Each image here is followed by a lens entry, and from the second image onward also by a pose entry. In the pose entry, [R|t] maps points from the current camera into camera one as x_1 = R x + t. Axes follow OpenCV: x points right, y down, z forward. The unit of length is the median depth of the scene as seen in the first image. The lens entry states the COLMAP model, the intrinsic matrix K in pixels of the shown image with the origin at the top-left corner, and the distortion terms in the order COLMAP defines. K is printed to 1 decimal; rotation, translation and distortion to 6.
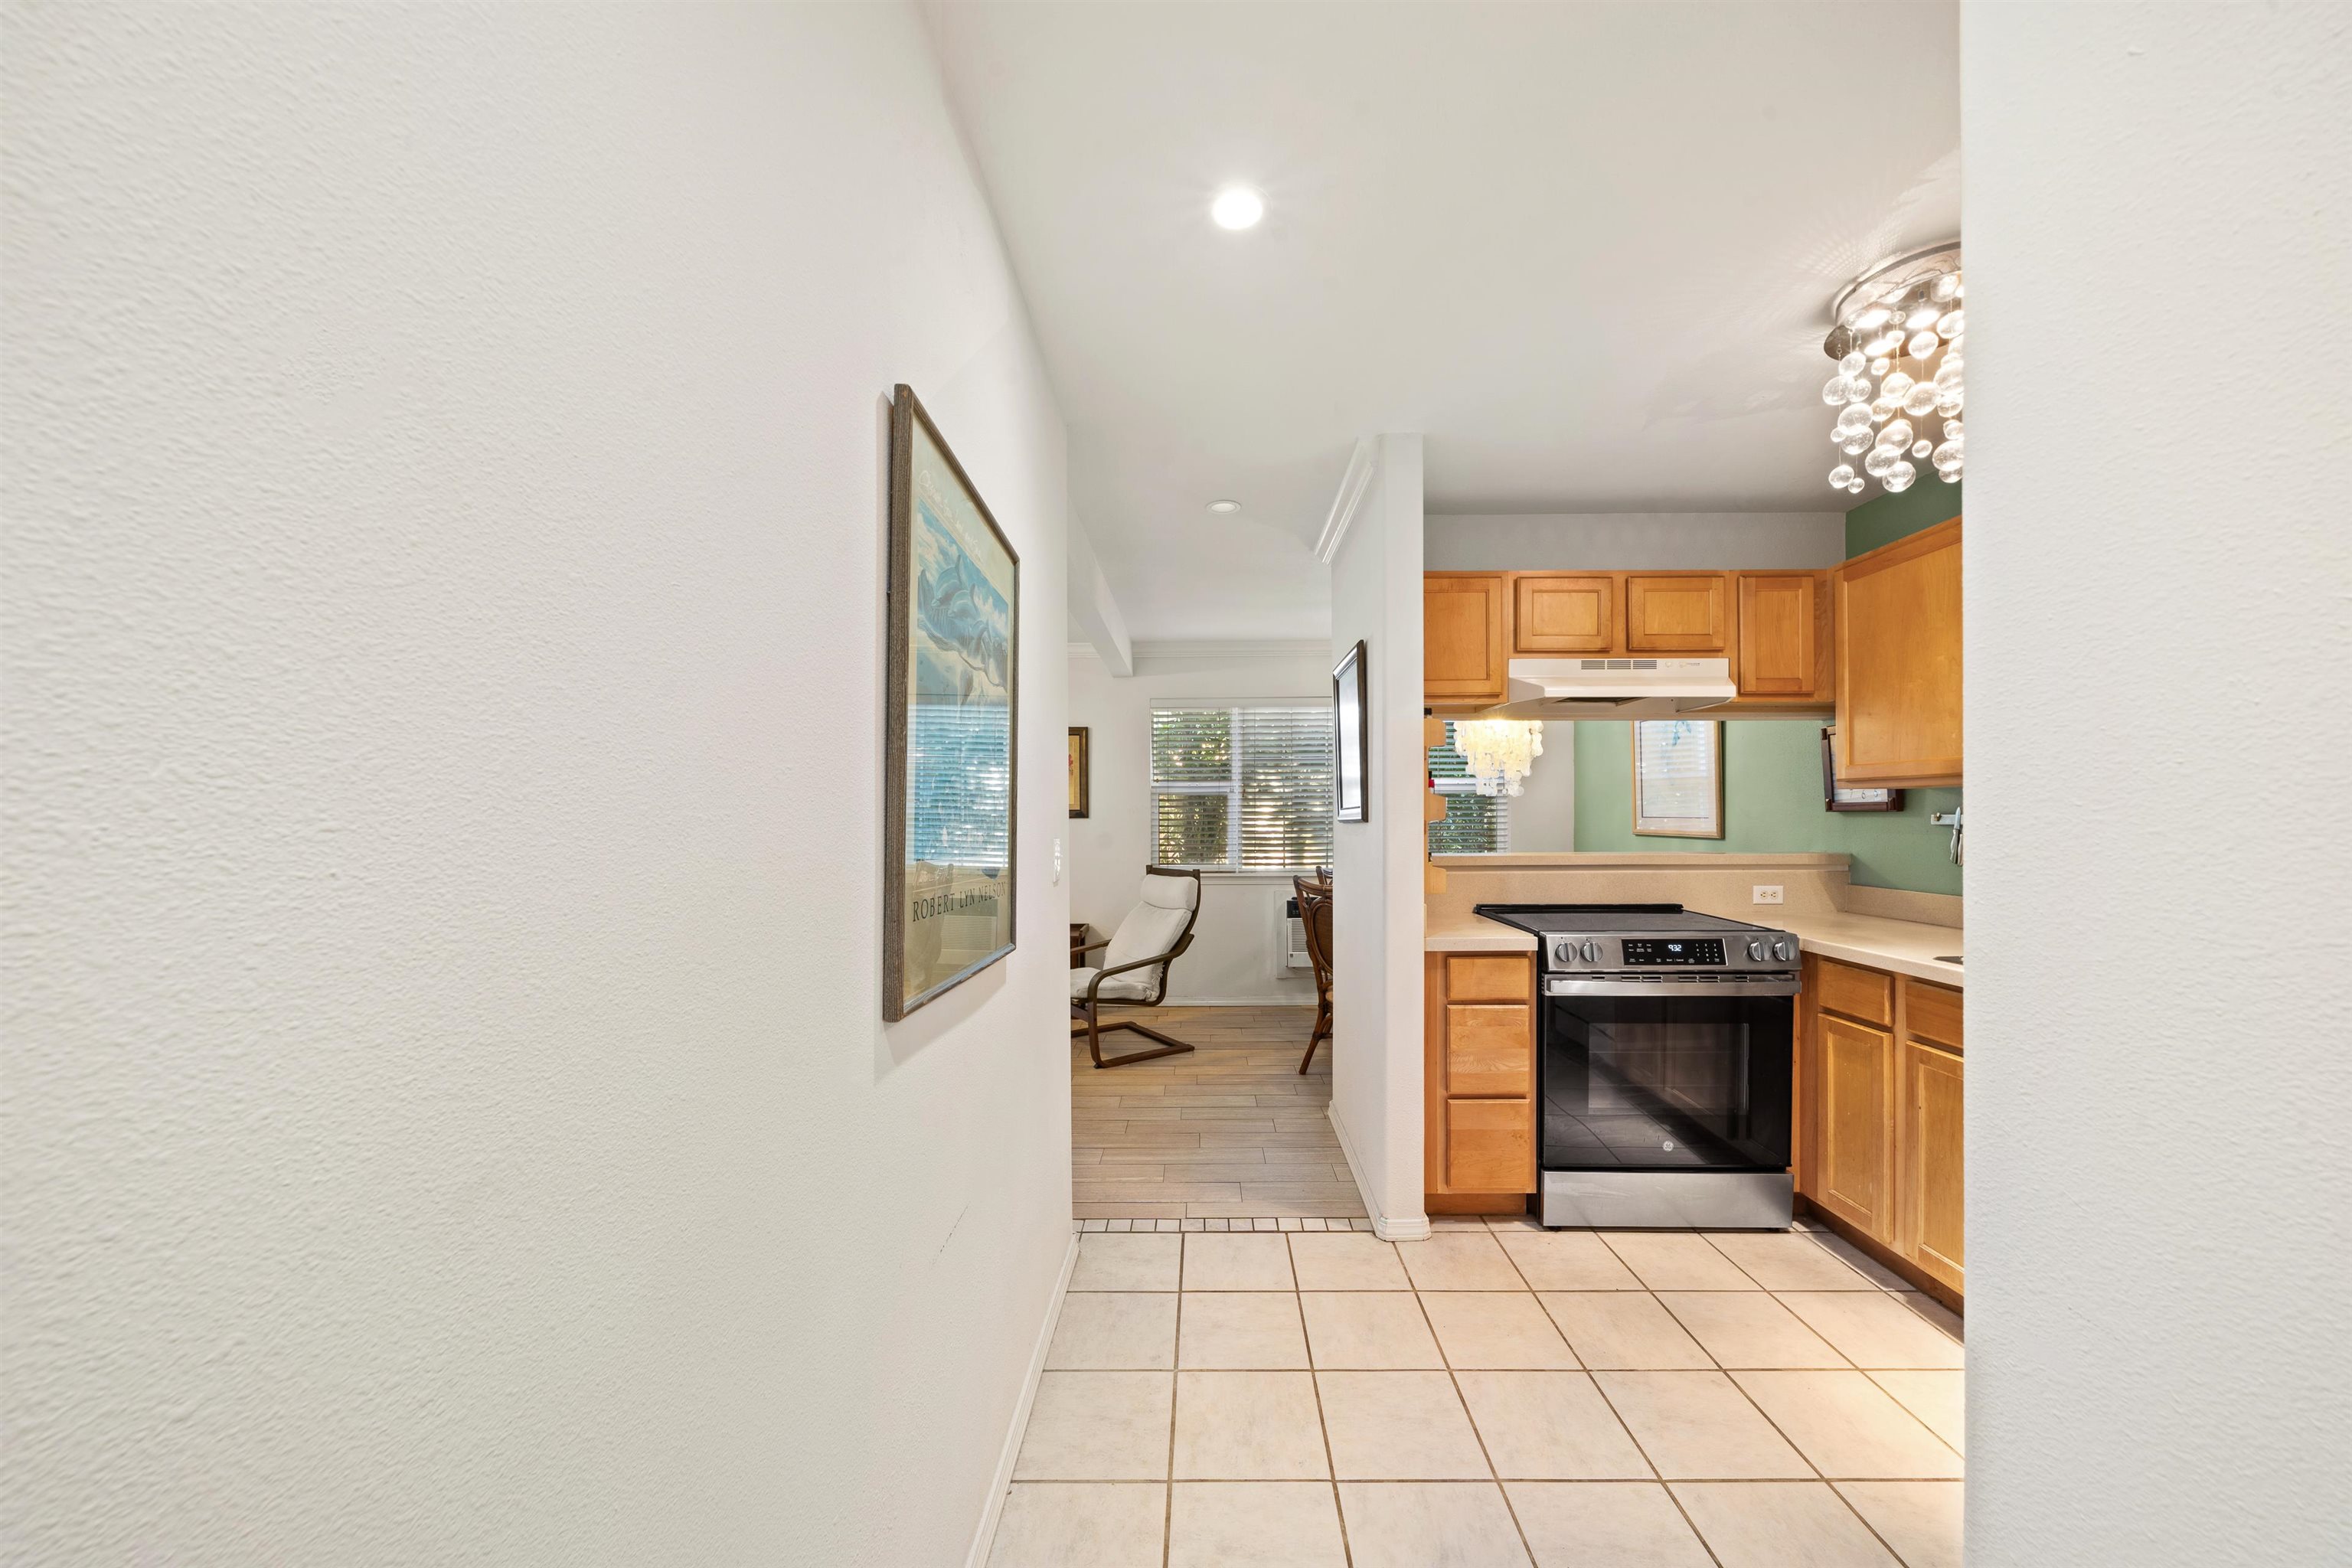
lens RADIAL K [[813.5, 0, 1193.0], [0, 813.5, 816.8], [0, 0, 1]] dist [-0.008038, -0.000084]
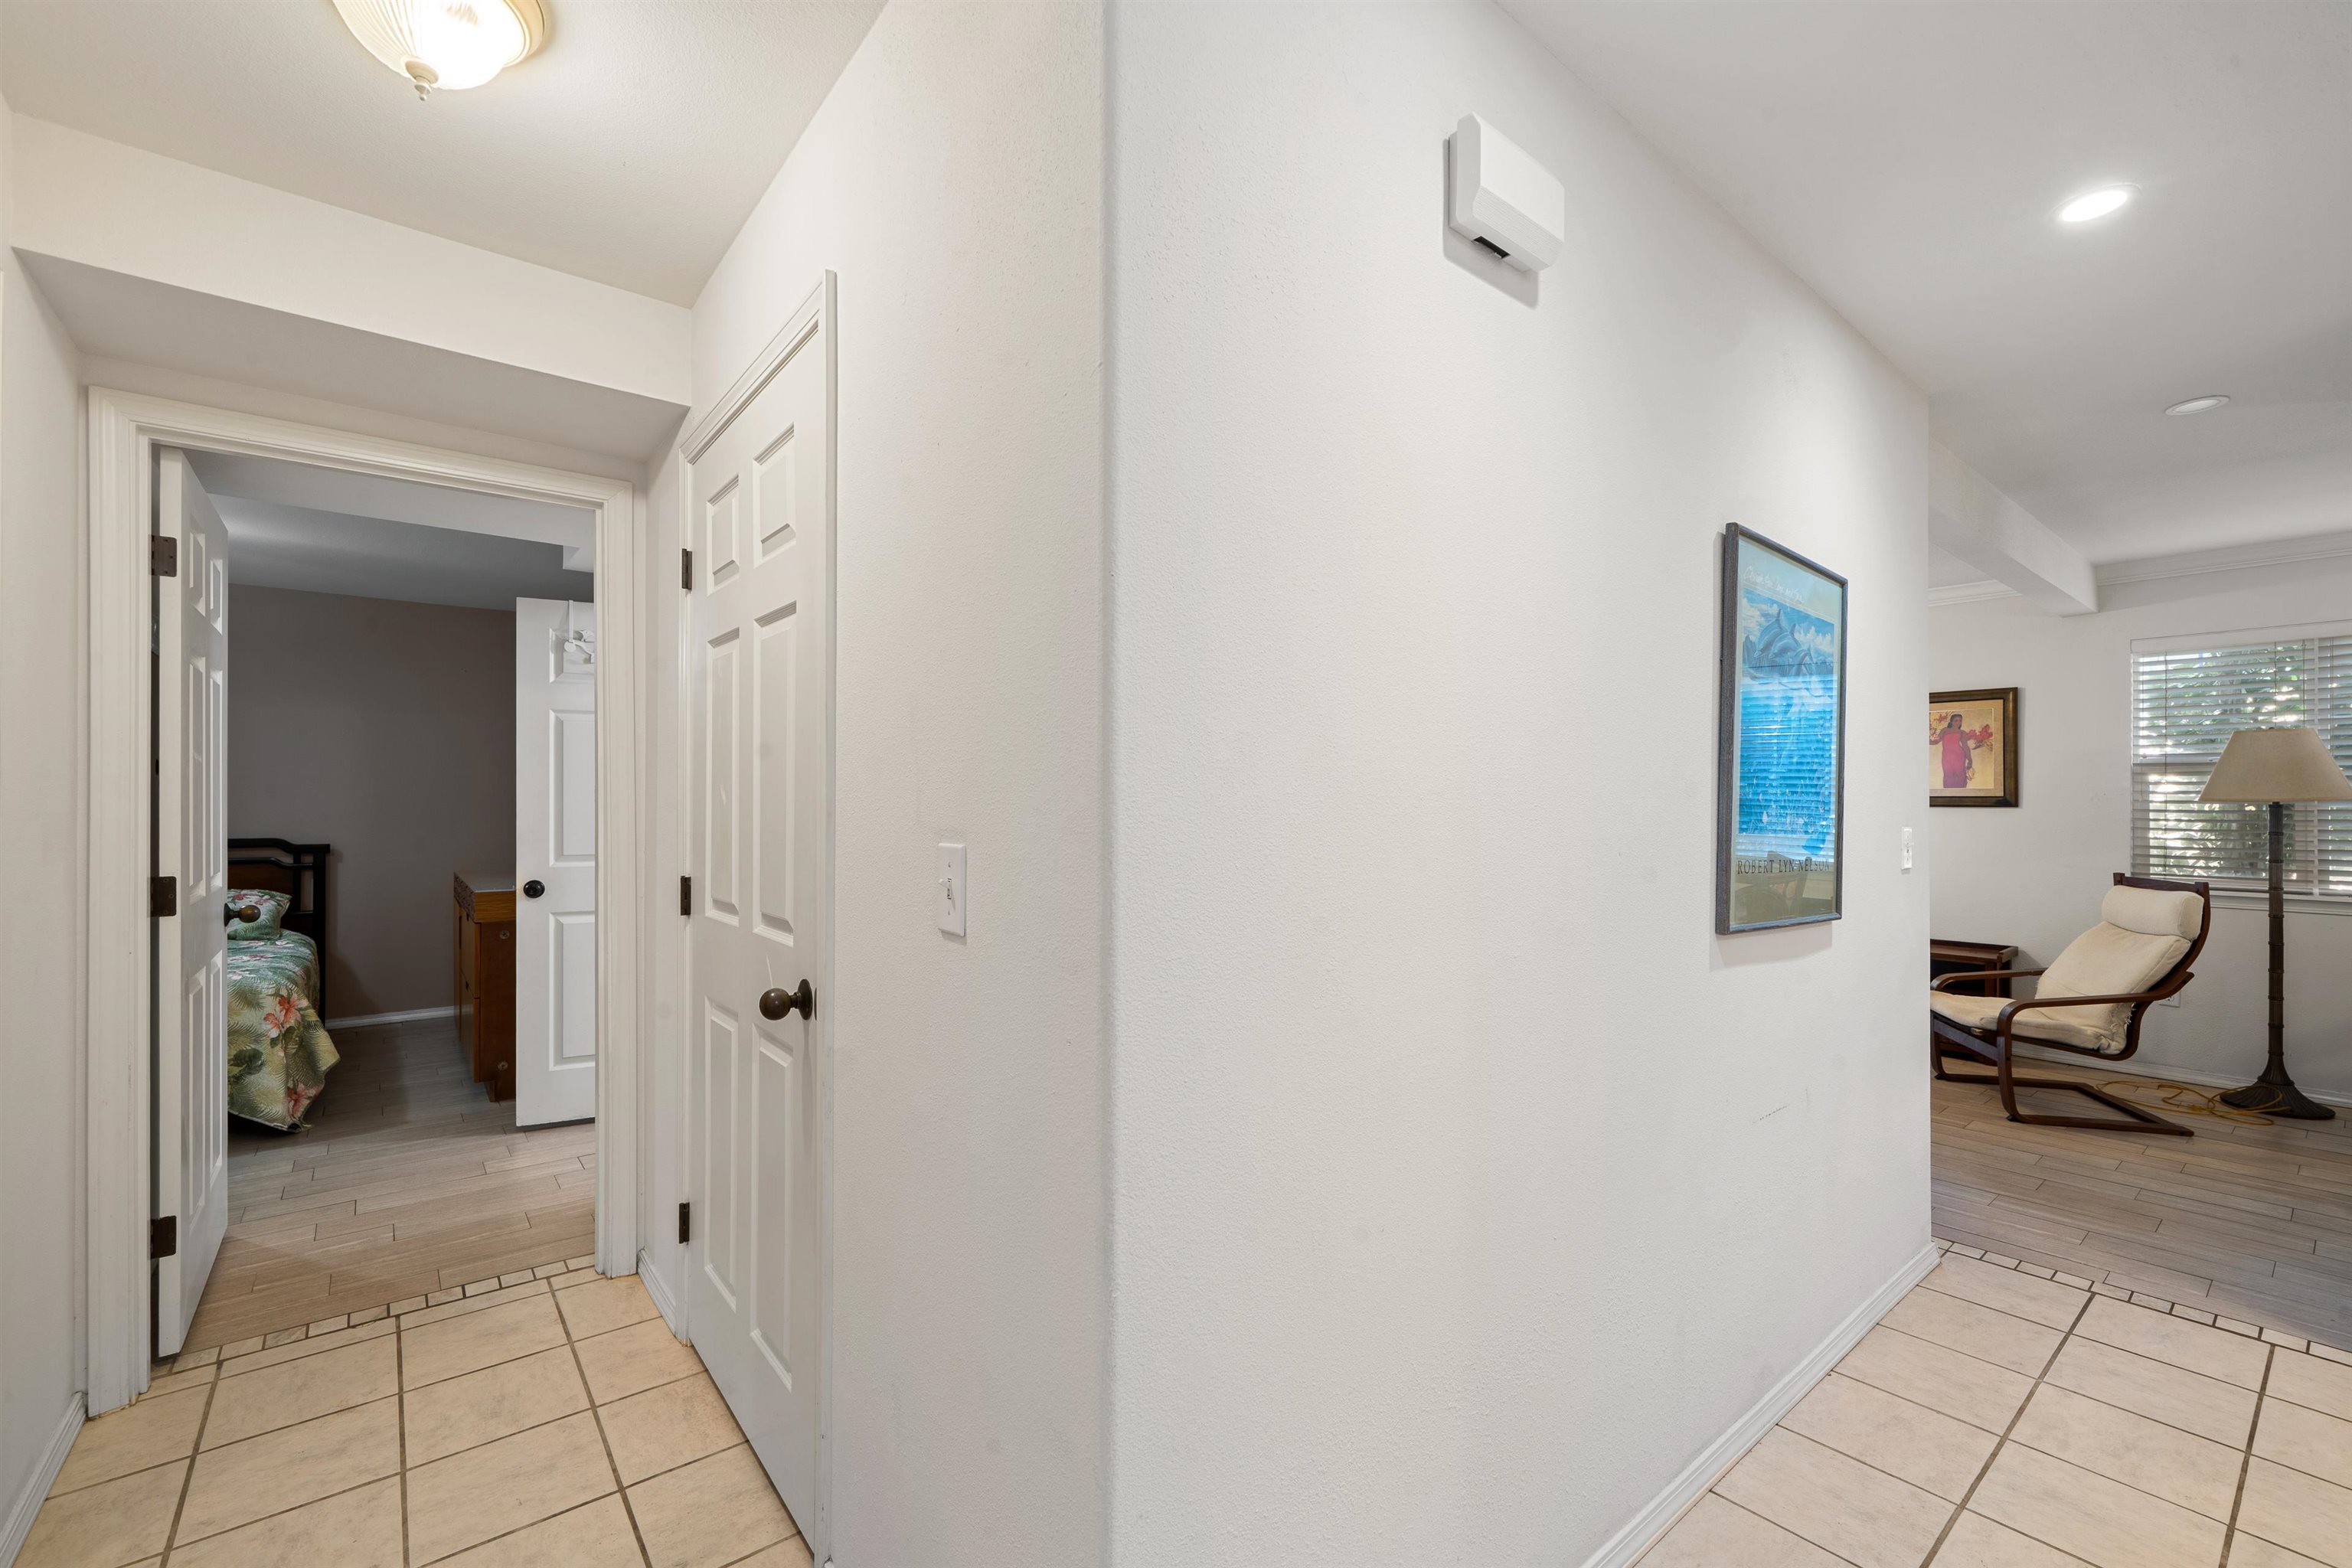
lens RADIAL K [[1014.2, 0, 1172.4], [0, 1014.2, 801.0], [0, 0, 1]] dist [-0.000602, -0.000344]
pose [[0.643335, 0.004117, -0.765574, 0.129698], [-0.006377, 0.999980, 0.000019, 0.000641], [0.765558, 0.004870, 0.643348, -0.312414]]
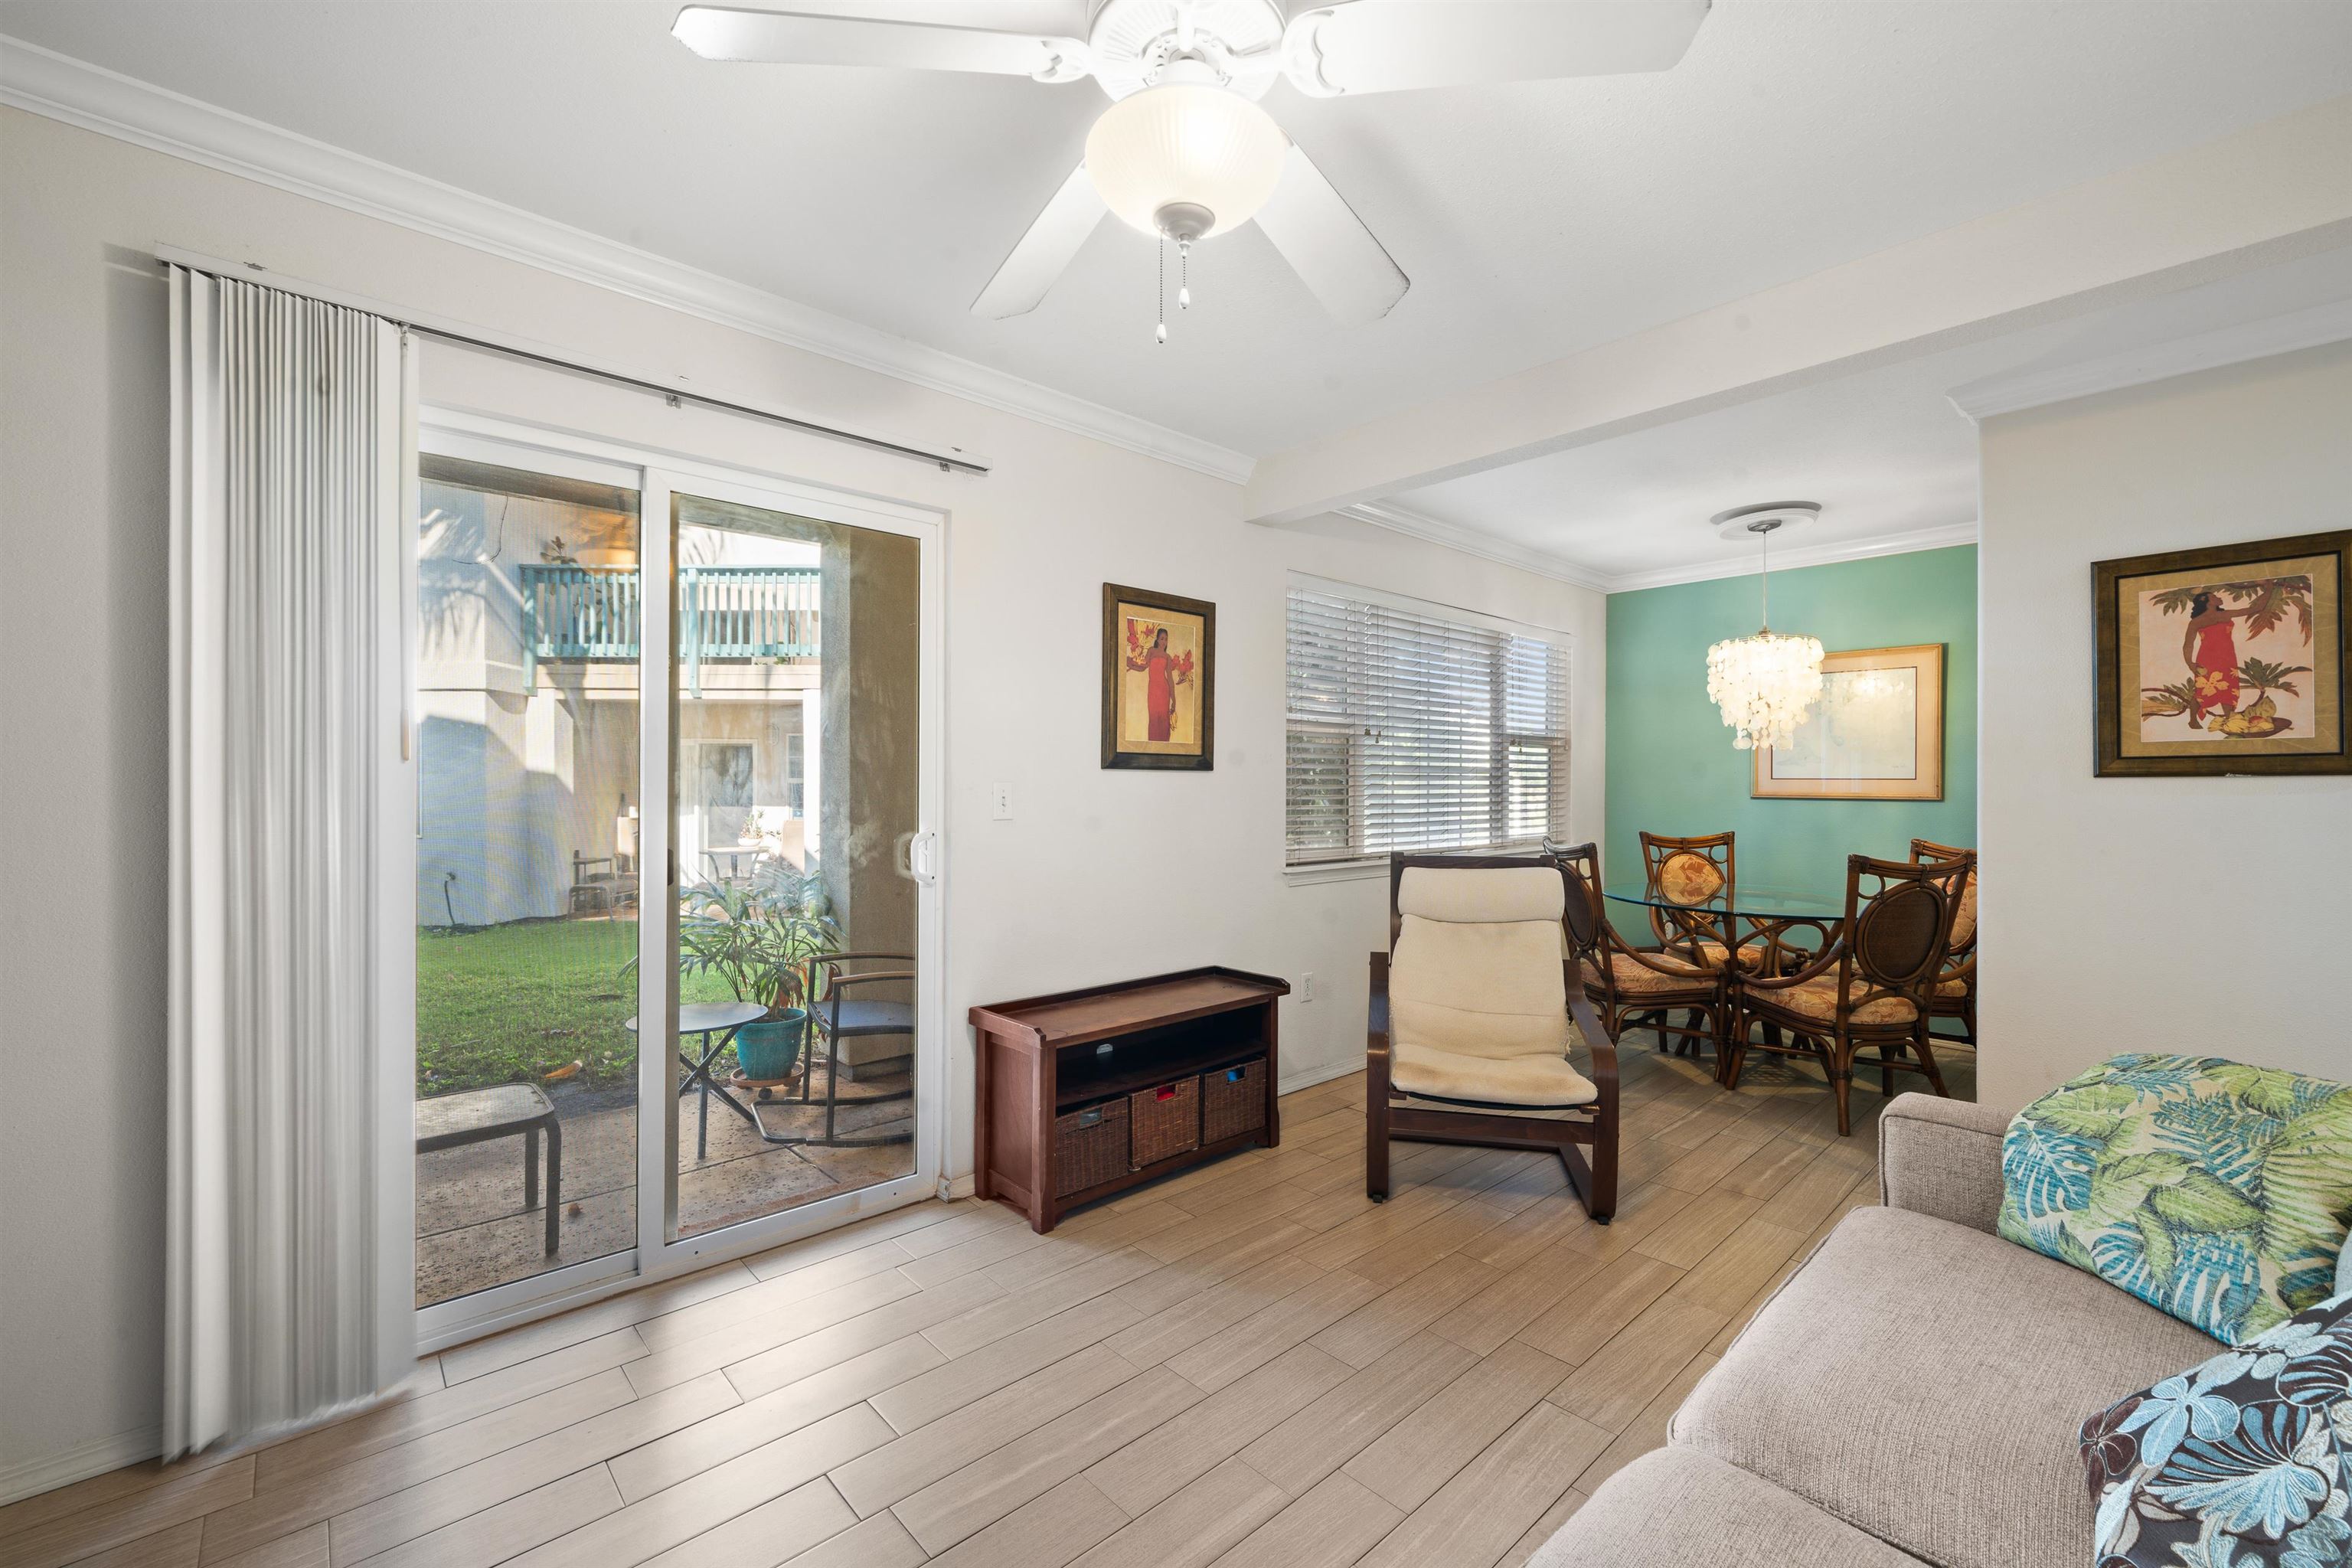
lens RADIAL K [[943.9, 0, 1167.6], [0, 943.9, 789.0], [0, 0, 1]] dist [-0.012518, -0.000074]
pose [[0.746334, -0.003910, 0.665560, -0.865626], [-0.001787, 0.999967, 0.007878, 0.012893], [-0.665569, -0.007069, 0.746302, 0.839679]]
